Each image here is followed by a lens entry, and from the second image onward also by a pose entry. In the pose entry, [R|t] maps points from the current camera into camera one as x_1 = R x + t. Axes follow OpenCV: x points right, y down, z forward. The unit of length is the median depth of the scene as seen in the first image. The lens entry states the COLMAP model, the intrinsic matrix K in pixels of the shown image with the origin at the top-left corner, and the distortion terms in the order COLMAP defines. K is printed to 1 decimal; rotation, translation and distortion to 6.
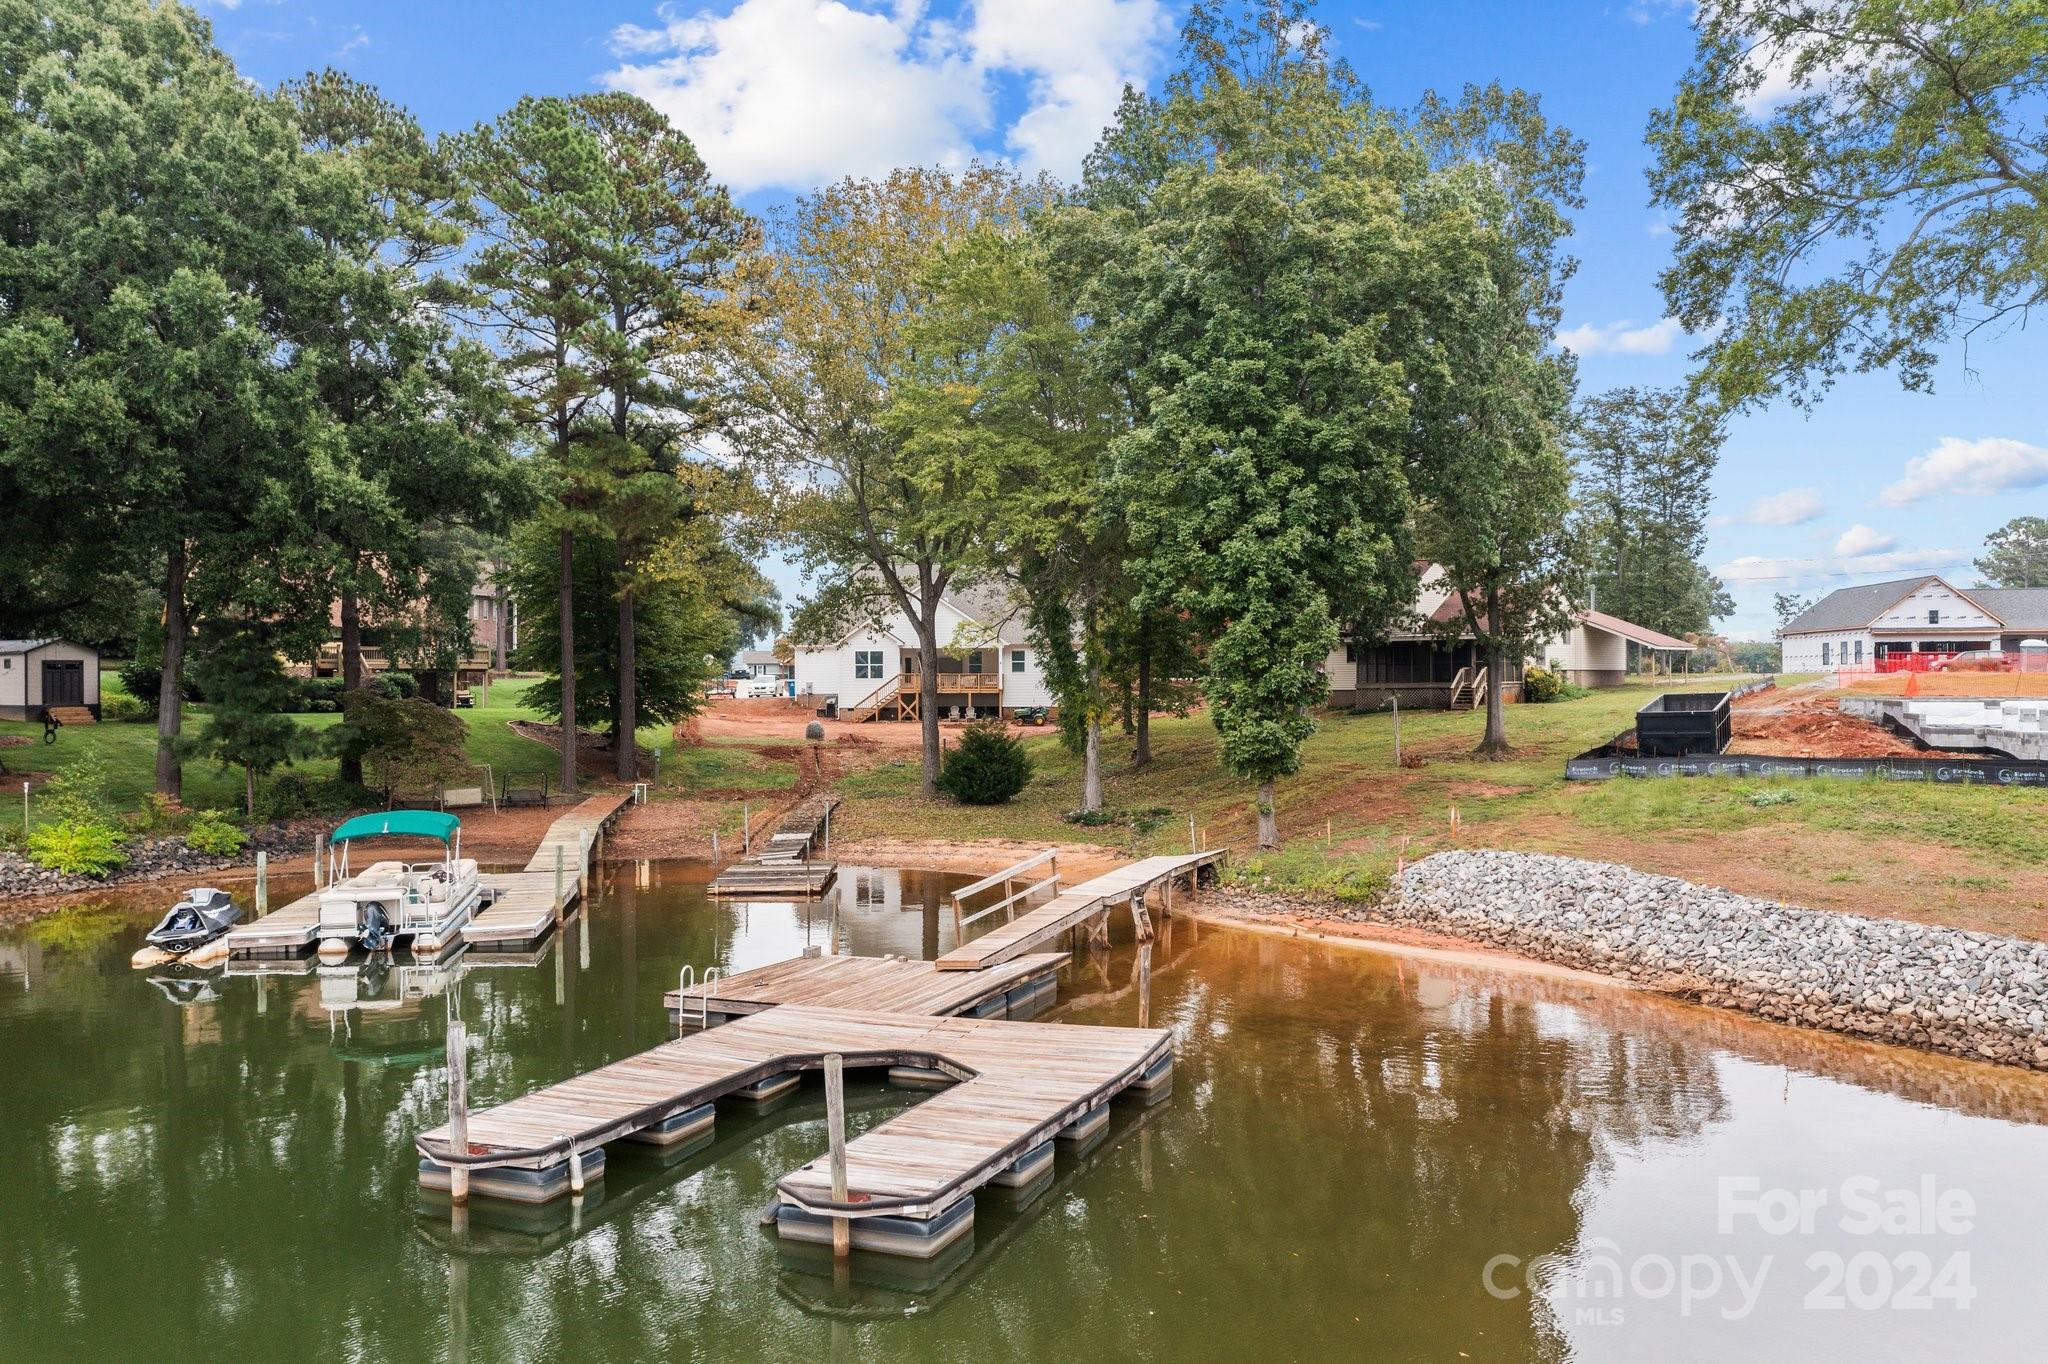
lens RADIAL K [[1608.6, 0, 1024.0], [0, 1608.6, 682.0], [0, 0, 1]] dist [0.021982, -0.000231]
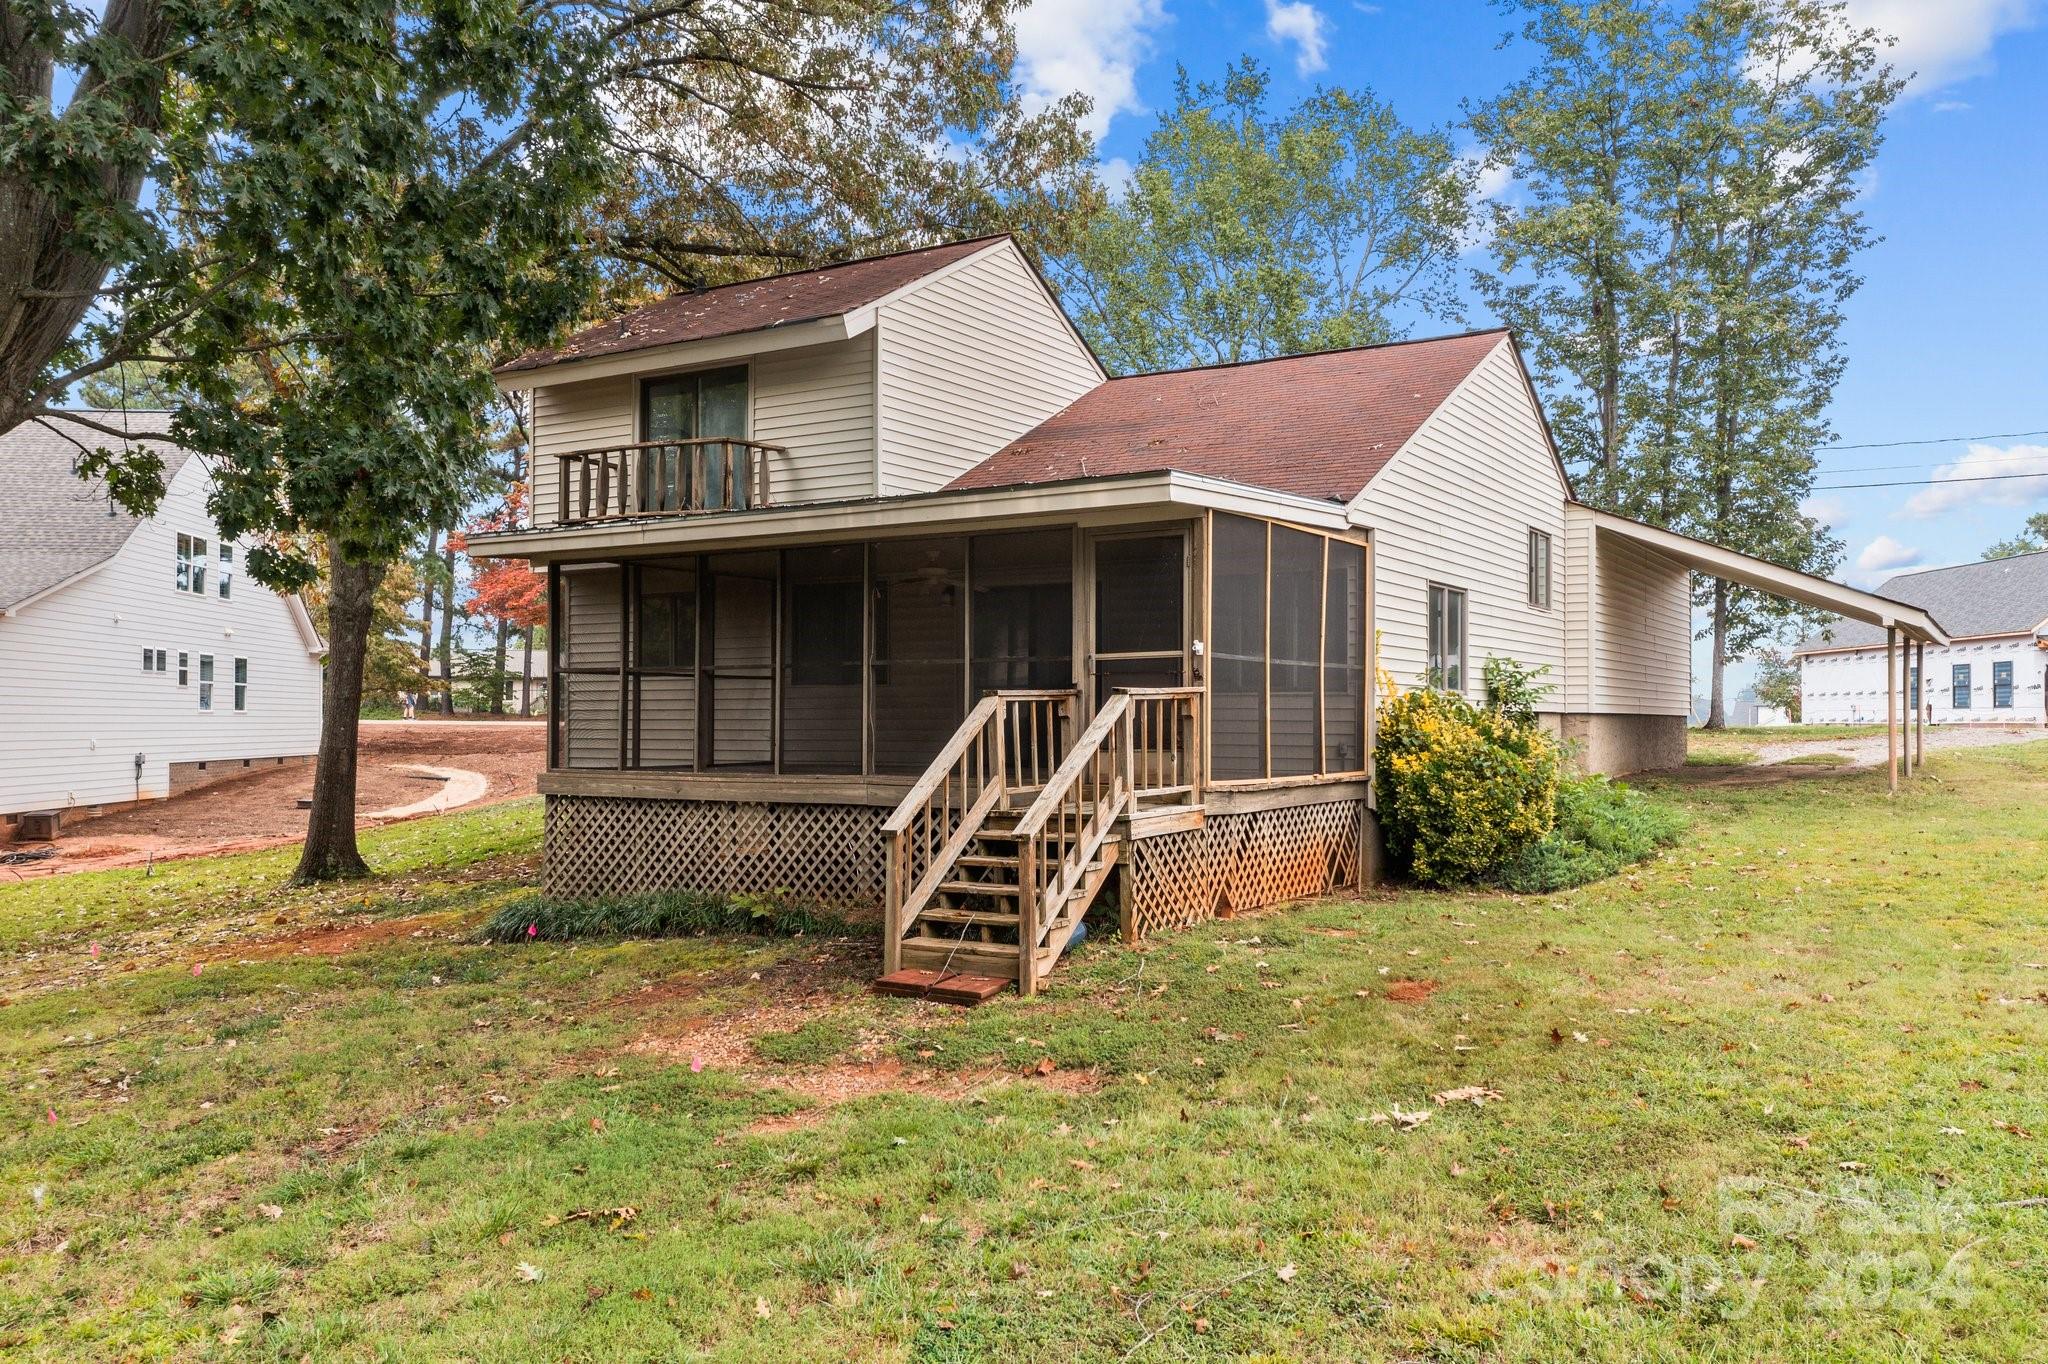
lens RADIAL K [[1608.6, 0, 1024.0], [0, 1608.6, 682.0], [0, 0, 1]] dist [0.021982, -0.000231]
pose [[0.999826, 0.009050, 0.016315, 0.248316], [-0.008754, 0.999797, -0.018129, -0.005894], [-0.016476, 0.017983, 0.999703, 0.760942]]
